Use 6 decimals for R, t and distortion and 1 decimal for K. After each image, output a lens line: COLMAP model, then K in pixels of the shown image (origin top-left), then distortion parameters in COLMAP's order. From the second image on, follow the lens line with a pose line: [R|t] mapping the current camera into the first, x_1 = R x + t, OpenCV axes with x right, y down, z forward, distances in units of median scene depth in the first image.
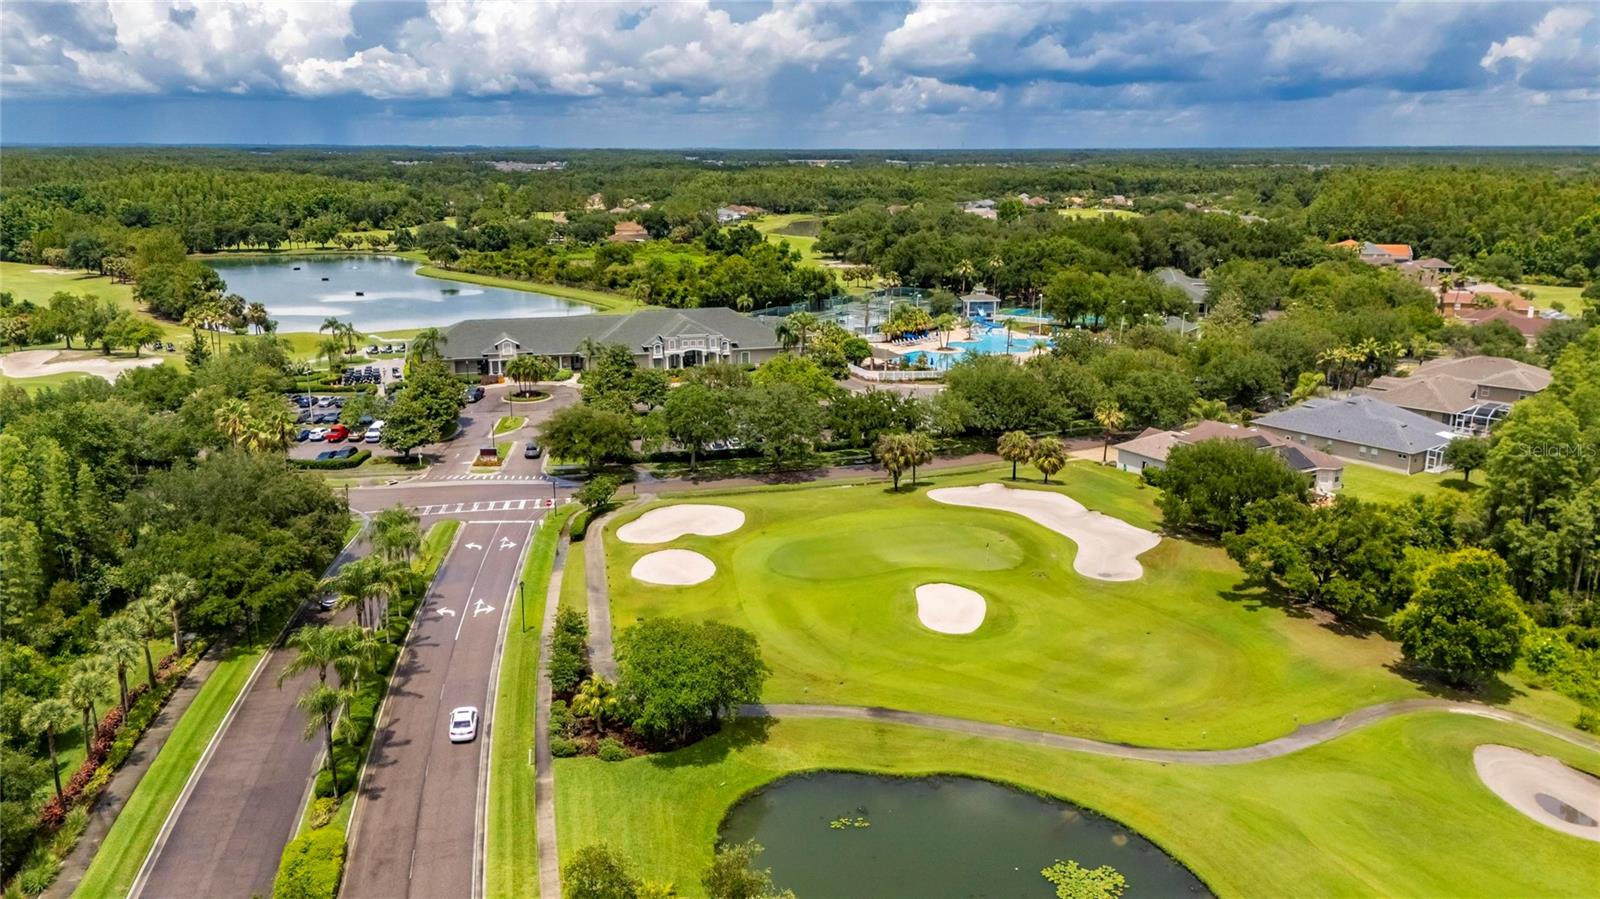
lens RADIAL K [[1176.0, 0, 805.6], [0, 1176.0, 450.8], [0, 0, 1]] dist [0.067274, -0.066798]
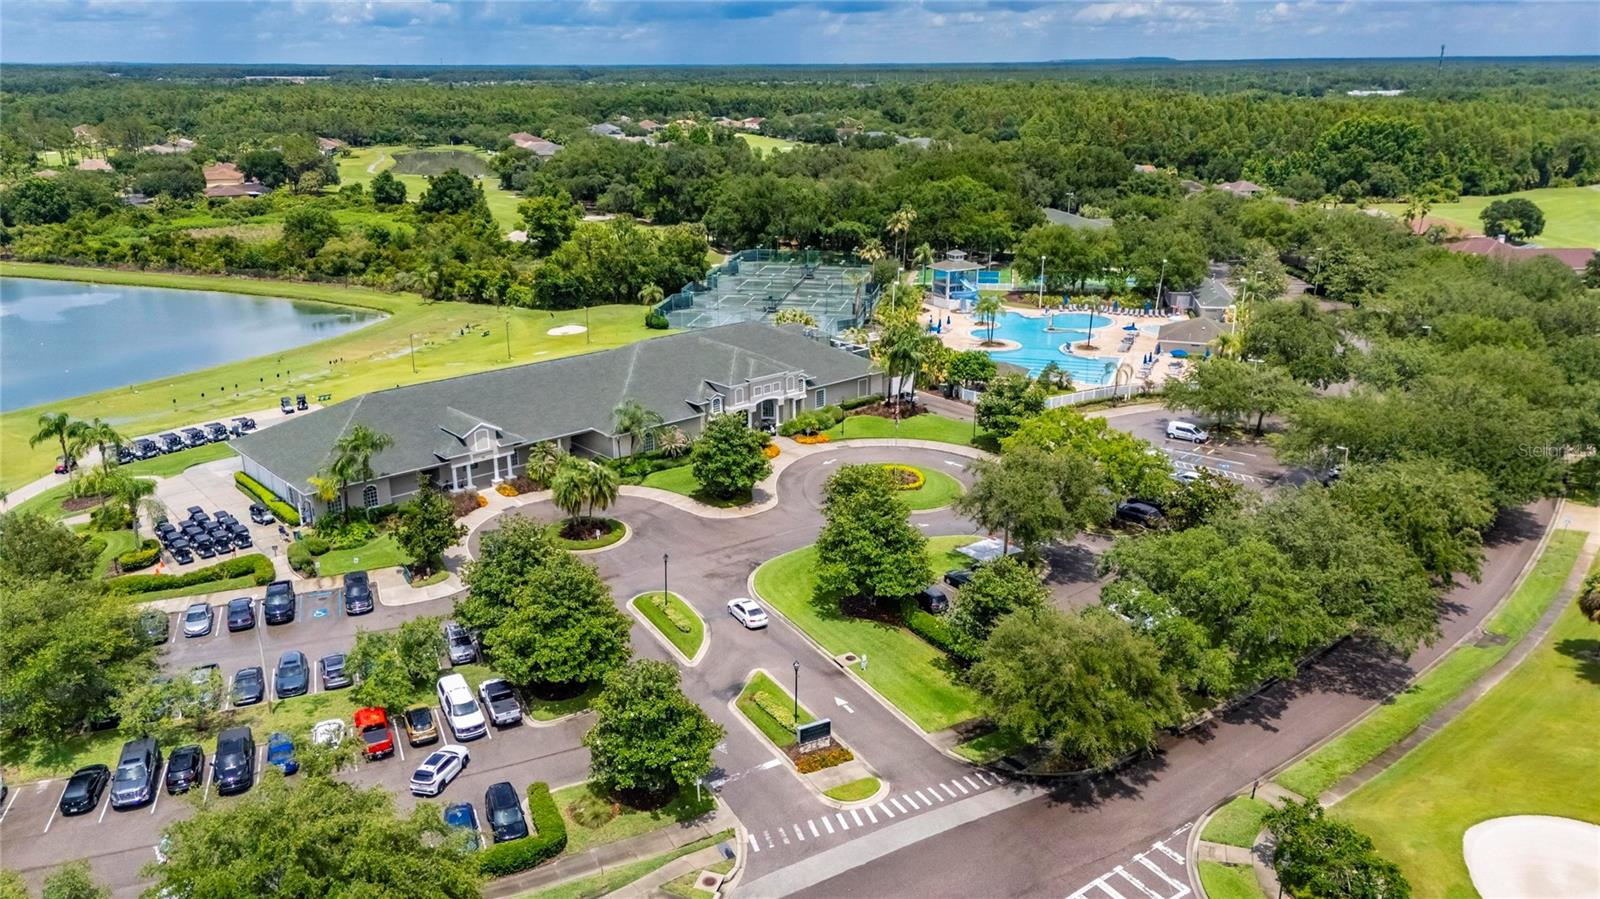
lens RADIAL K [[1176.0, 0, 808.3], [0, 1176.0, 448.8], [0, 0, 1]] dist [0.067274, -0.066798]
pose [[0.908471, -0.133390, 0.396091, -0.175681], [0.107980, 0.990436, 0.085884, -0.059988], [-0.403759, -0.035253, 0.914186, 0.229472]]
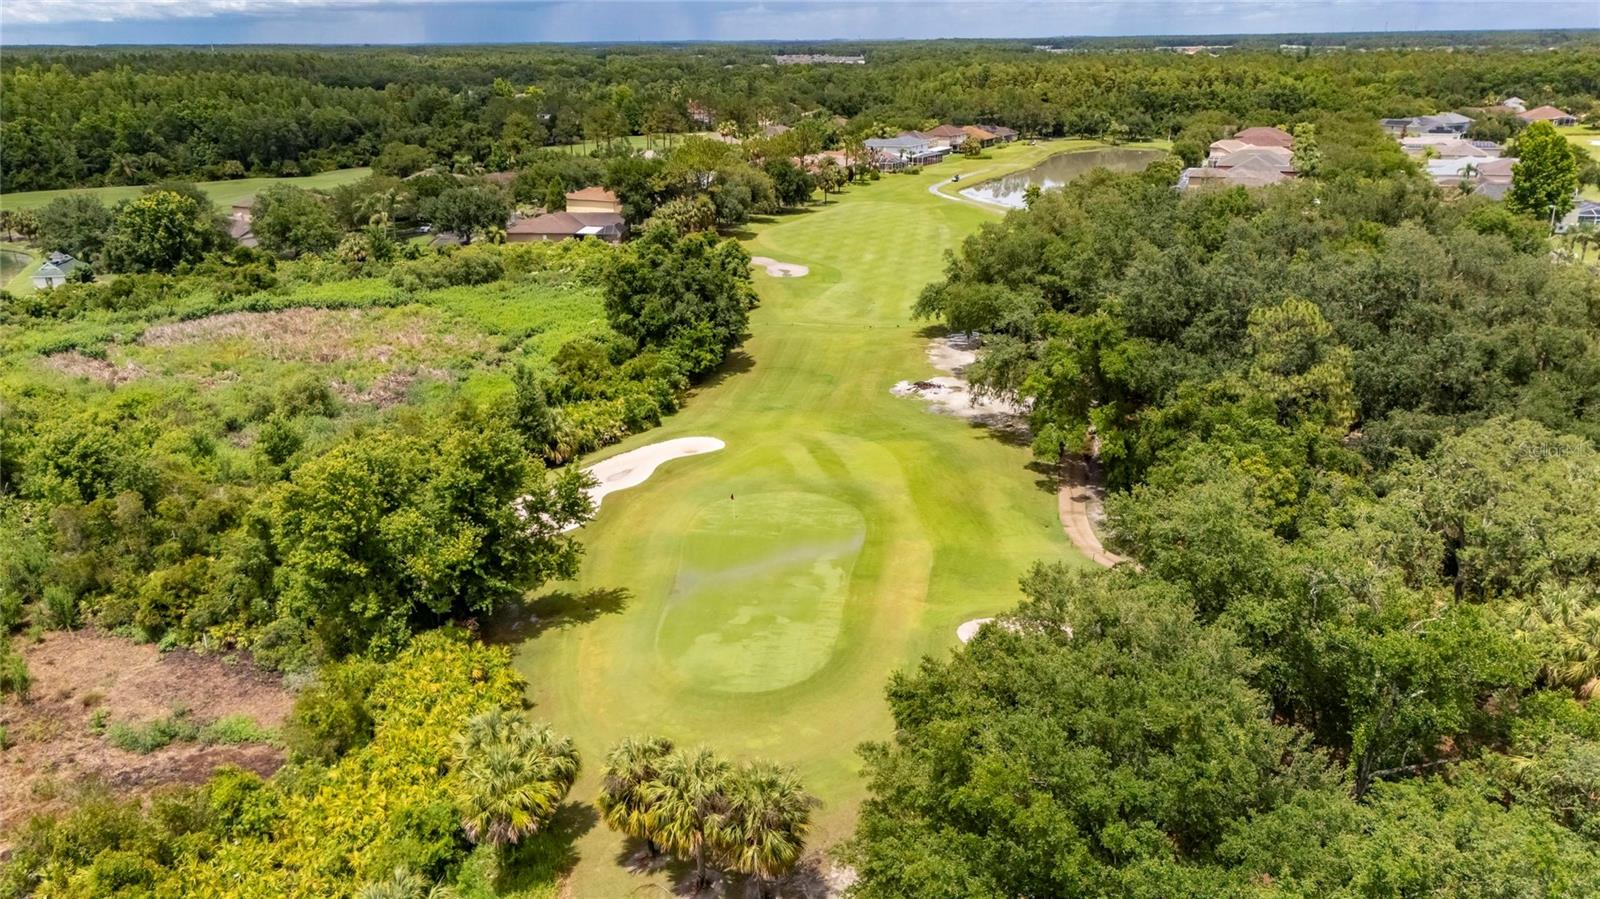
lens RADIAL K [[1176.0, 0, 799.9], [0, 1176.0, 444.2], [0, 0, 1]] dist [0.067274, -0.066798]
pose [[0.954123, 0.085504, -0.286947, 0.080438], [-0.062649, 0.994155, 0.087923, -0.178376], [0.292788, -0.065912, 0.953903, 0.751152]]
